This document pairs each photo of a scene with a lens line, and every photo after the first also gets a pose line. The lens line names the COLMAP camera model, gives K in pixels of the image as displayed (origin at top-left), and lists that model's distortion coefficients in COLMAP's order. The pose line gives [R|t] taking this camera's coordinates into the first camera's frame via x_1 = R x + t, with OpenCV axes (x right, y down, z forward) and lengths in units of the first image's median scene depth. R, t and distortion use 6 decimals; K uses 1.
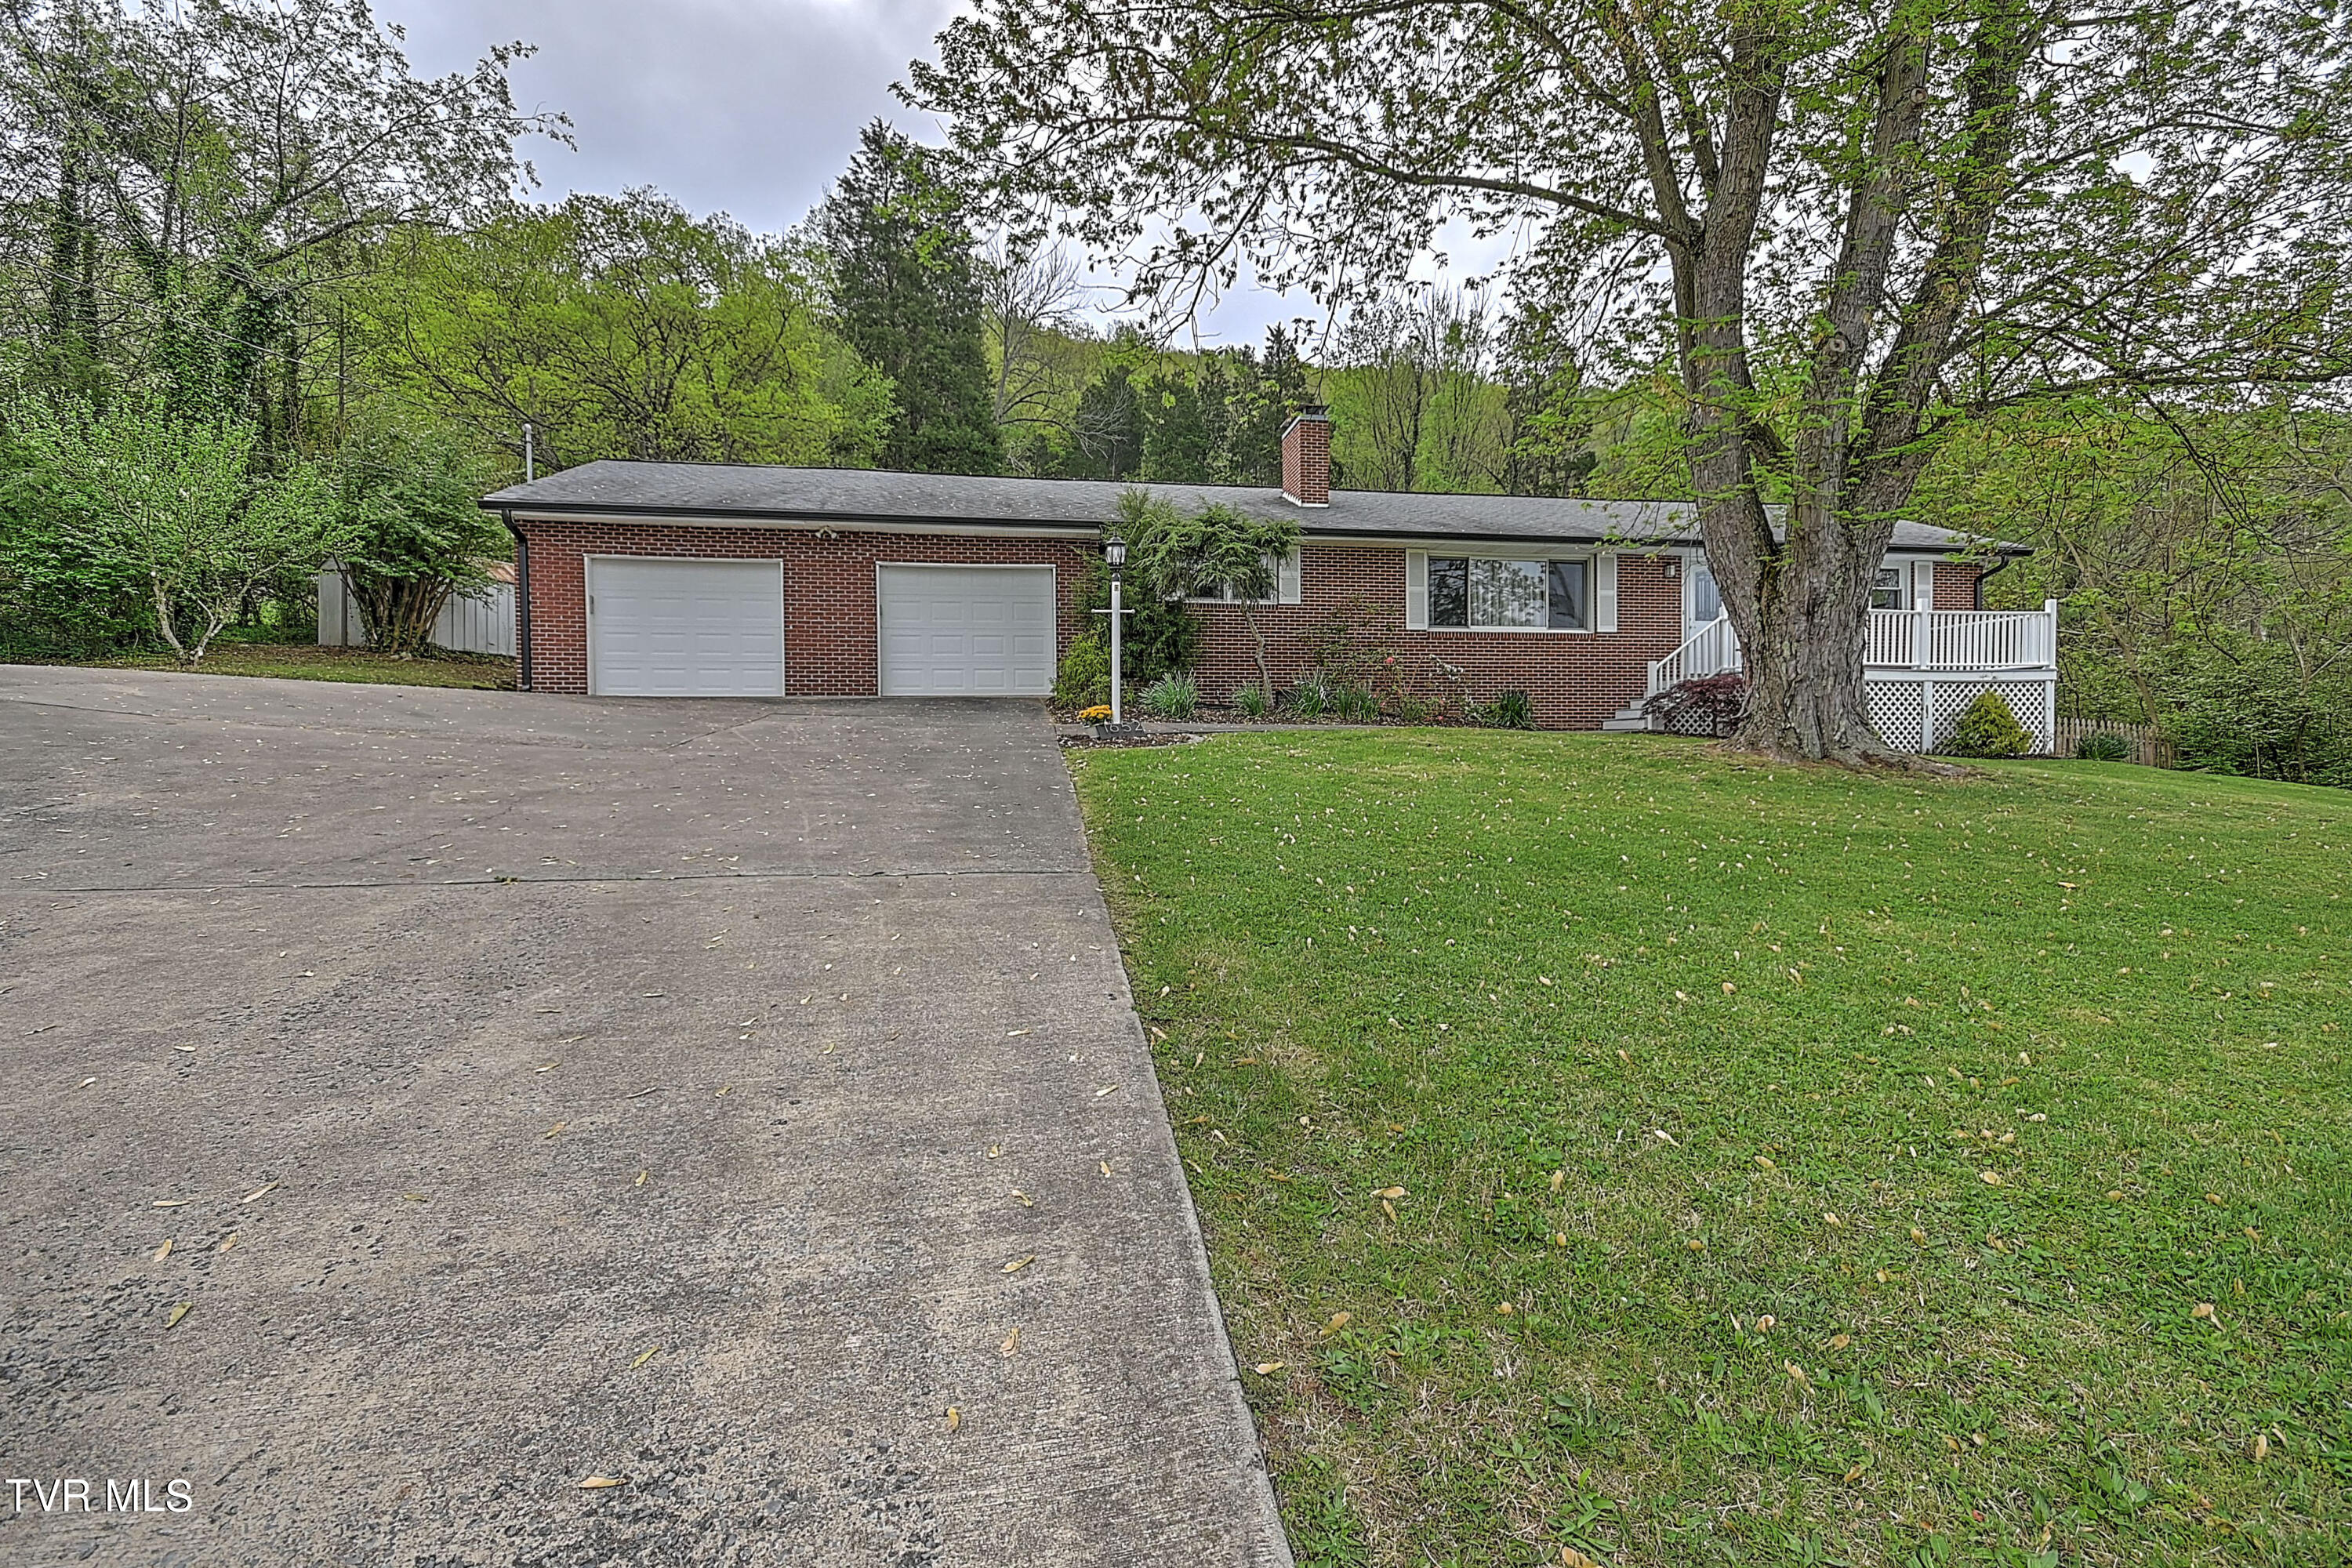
lens RADIAL K [[1039.1, 0, 1174.2], [0, 1039.1, 770.2], [0, 0, 1]] dist [0.013589, -0.000352]
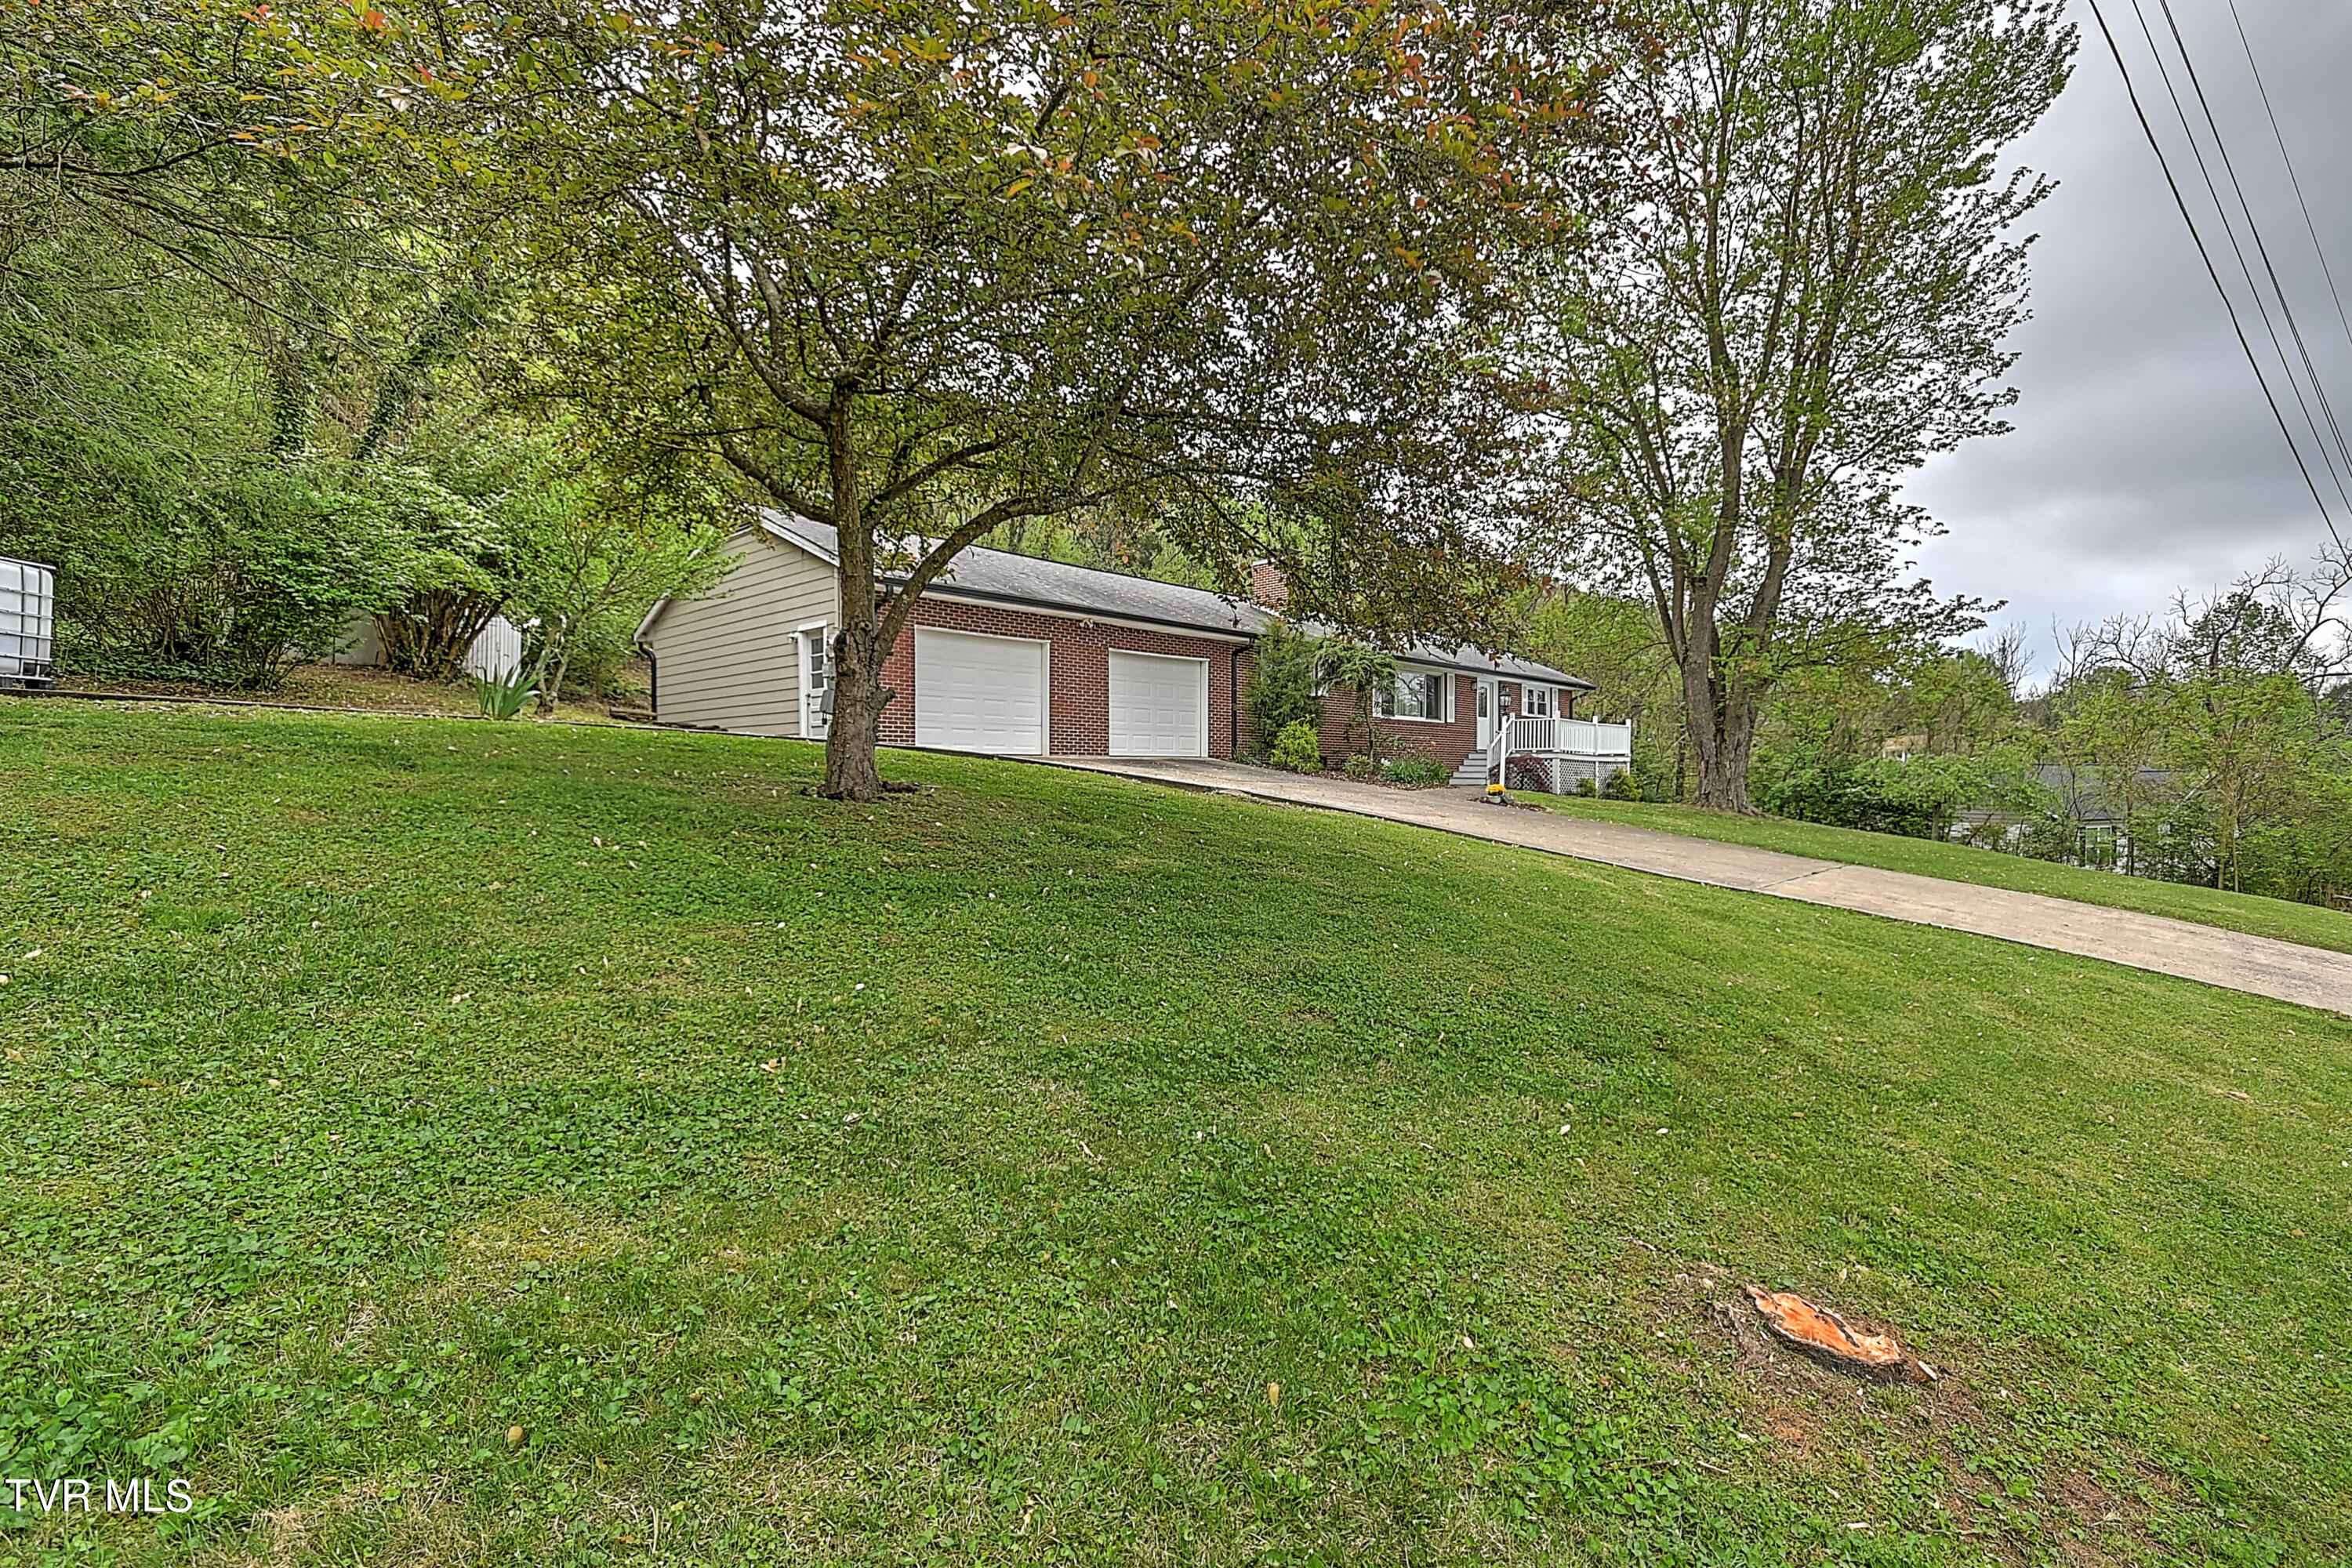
lens RADIAL K [[1034.3, 0, 1242.2], [0, 1034.3, 780.9], [0, 0, 1]] dist [0.001052, 0.000014]
pose [[0.796257, 0.009685, 0.604881, -0.829186], [-0.006320, 0.999950, -0.007691, -0.029848], [-0.604925, 0.002301, 0.796279, -0.074318]]
